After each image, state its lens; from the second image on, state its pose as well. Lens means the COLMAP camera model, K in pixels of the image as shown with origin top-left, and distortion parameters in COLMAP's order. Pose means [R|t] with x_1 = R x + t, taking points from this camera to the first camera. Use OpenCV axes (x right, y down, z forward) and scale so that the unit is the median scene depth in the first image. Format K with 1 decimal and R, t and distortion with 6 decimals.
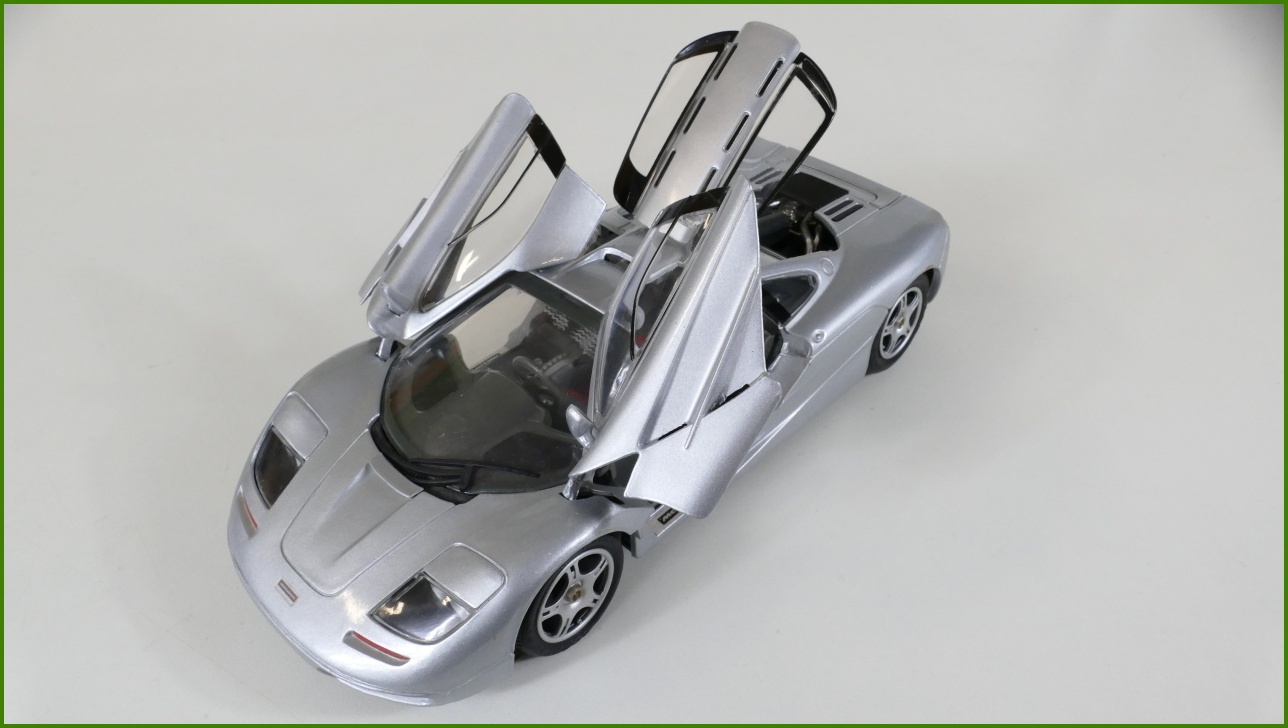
lens RADIAL K [[929.2, 0, 637.8], [0, 929.2, 366.5], [0, 0, 1]] dist [0.002053, 0.001149]
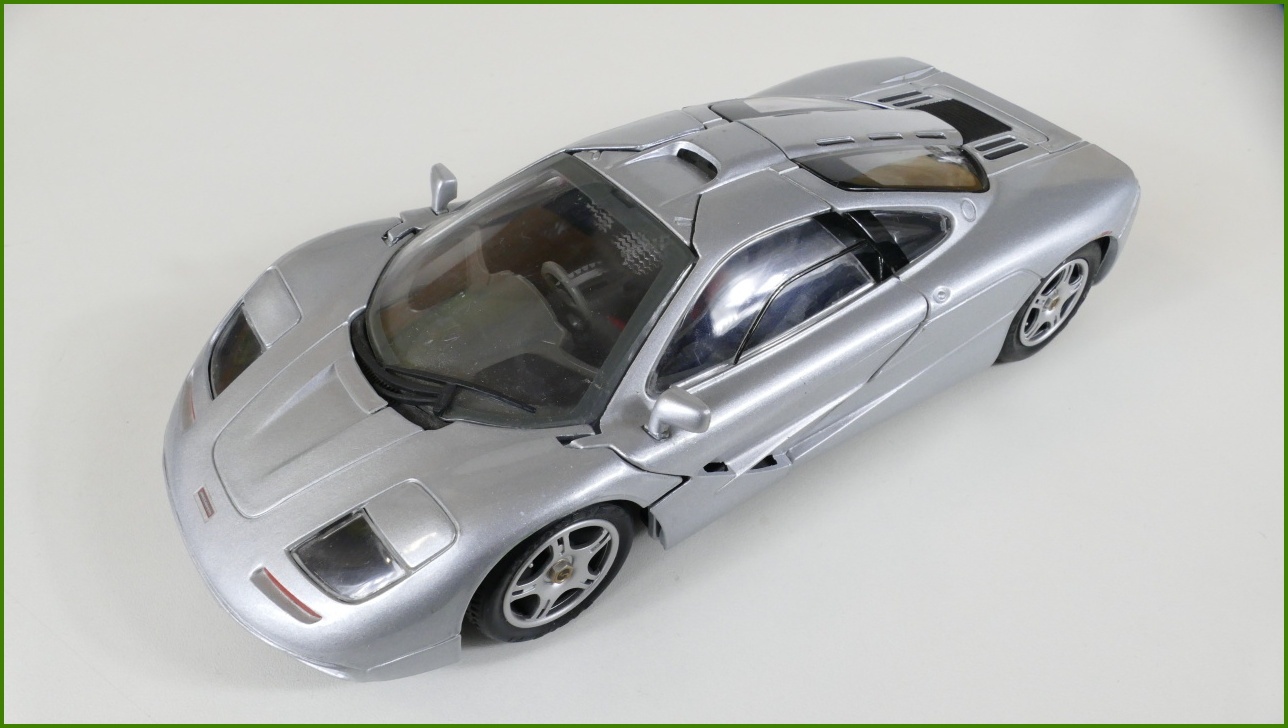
lens RADIAL K [[929.2, 0, 637.8], [0, 929.2, 366.5], [0, 0, 1]] dist [0.002053, 0.001149]
pose [[0.980765, 0.152210, -0.122196, 0.060722], [-0.148663, 0.988169, 0.037690, 0.039268], [0.126488, -0.018799, 0.991790, 0.247708]]
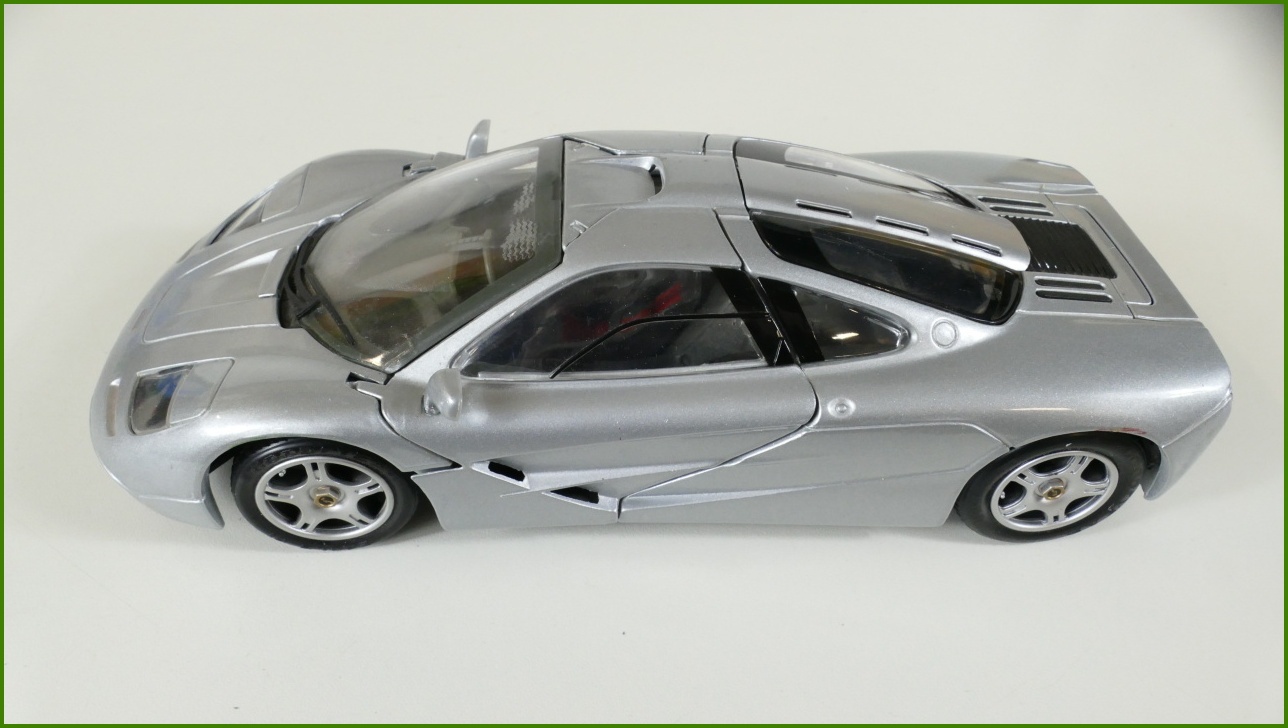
lens RADIAL K [[929.2, 0, 637.8], [0, 929.2, 366.5], [0, 0, 1]] dist [0.002053, 0.001149]
pose [[0.741623, 0.485235, -0.463188, 0.433759], [-0.481315, 0.865865, 0.136434, -0.087661], [0.467260, 0.121757, 0.875696, 0.406122]]
